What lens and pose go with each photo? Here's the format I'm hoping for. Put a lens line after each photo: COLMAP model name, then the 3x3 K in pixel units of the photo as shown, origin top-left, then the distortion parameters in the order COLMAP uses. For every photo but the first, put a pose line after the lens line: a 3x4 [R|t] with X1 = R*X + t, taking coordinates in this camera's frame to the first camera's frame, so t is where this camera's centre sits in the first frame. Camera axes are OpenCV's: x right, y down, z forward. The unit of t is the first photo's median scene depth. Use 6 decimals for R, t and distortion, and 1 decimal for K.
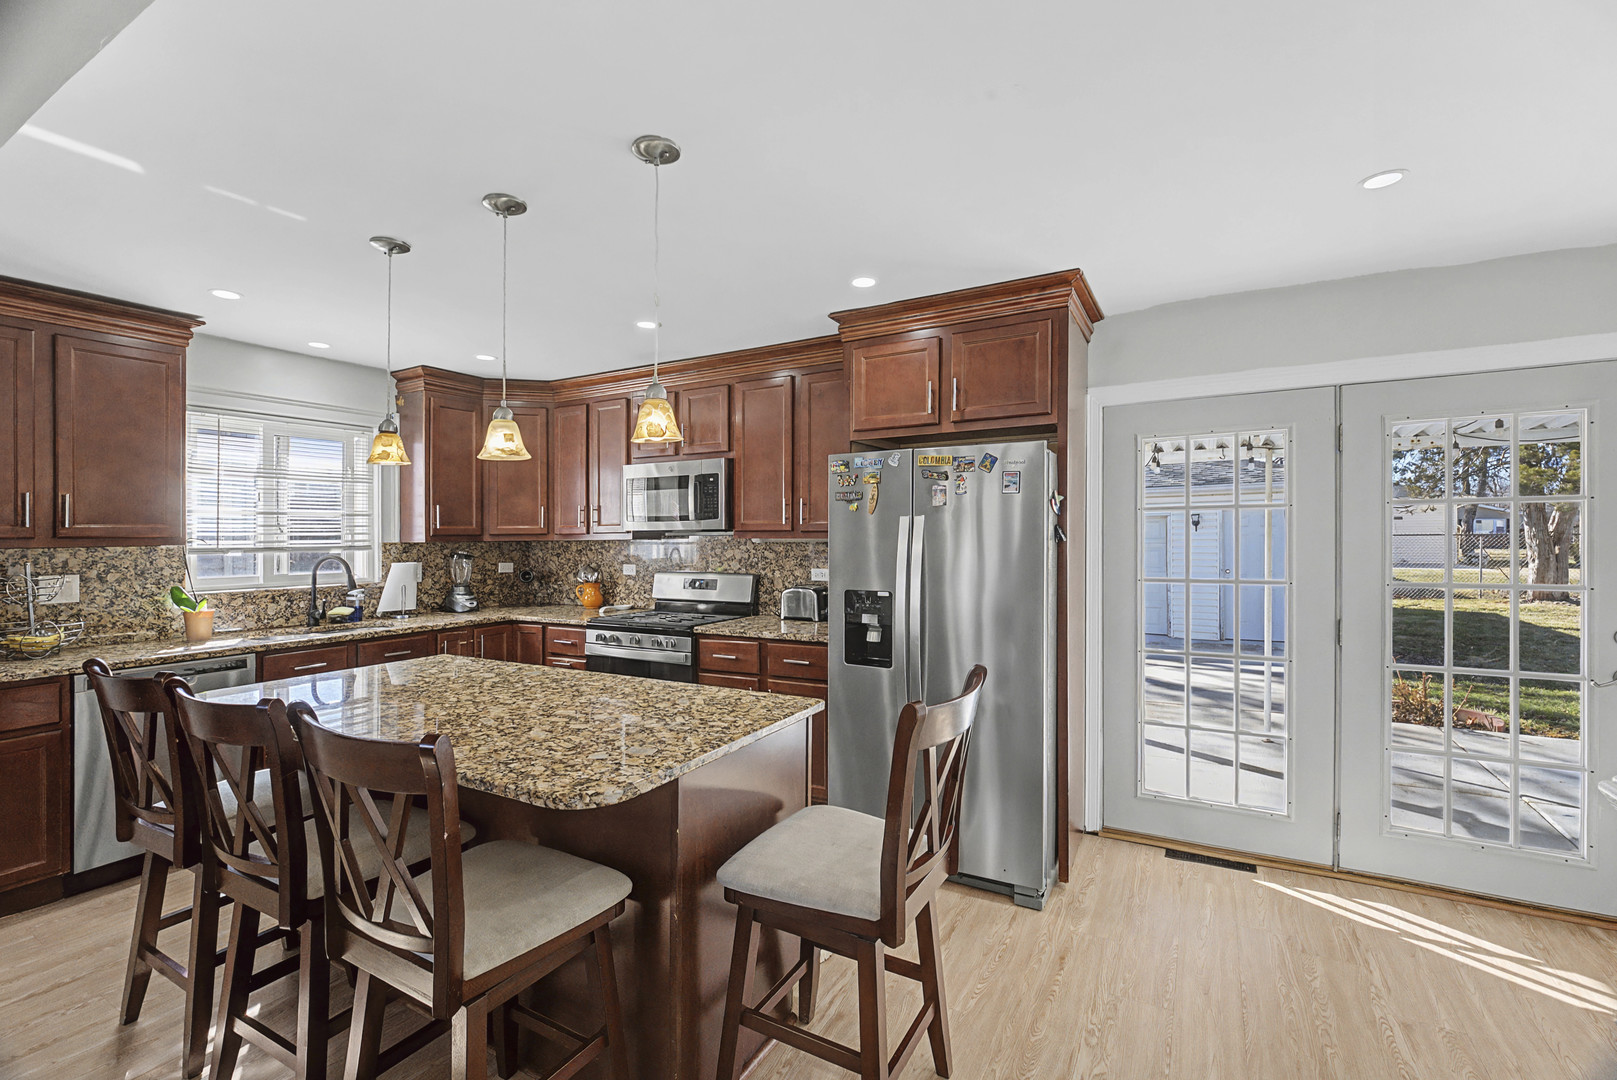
lens RADIAL K [[685.0, 0, 842.2], [0, 685.0, 512.4], [0, 0, 1]] dist [-0.002039, -0.000538]
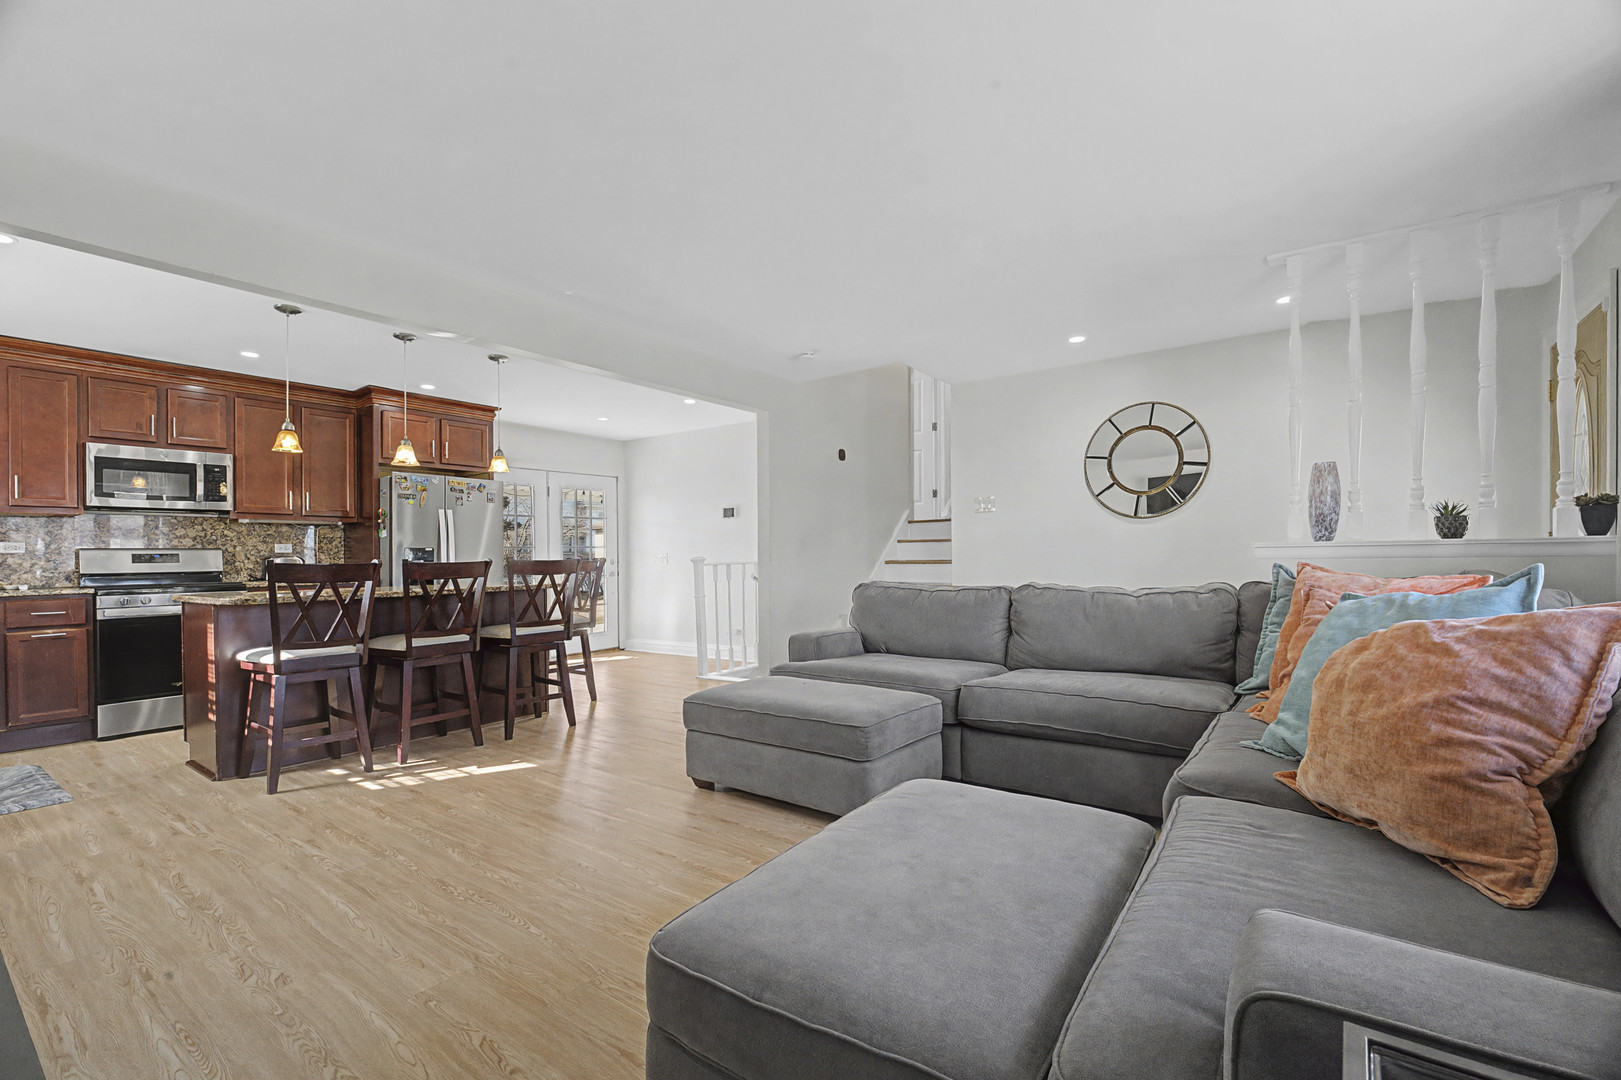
lens RADIAL K [[711.2, 0, 810.5], [0, 711.2, 540.0], [0, 0, 1]] dist [0.000219, -0.000171]
pose [[0.140681, 0.030164, 0.989595, -1.321149], [-0.013296, 0.999503, -0.028576, 0.102597], [-0.989966, -0.009137, 0.141012, -0.250846]]
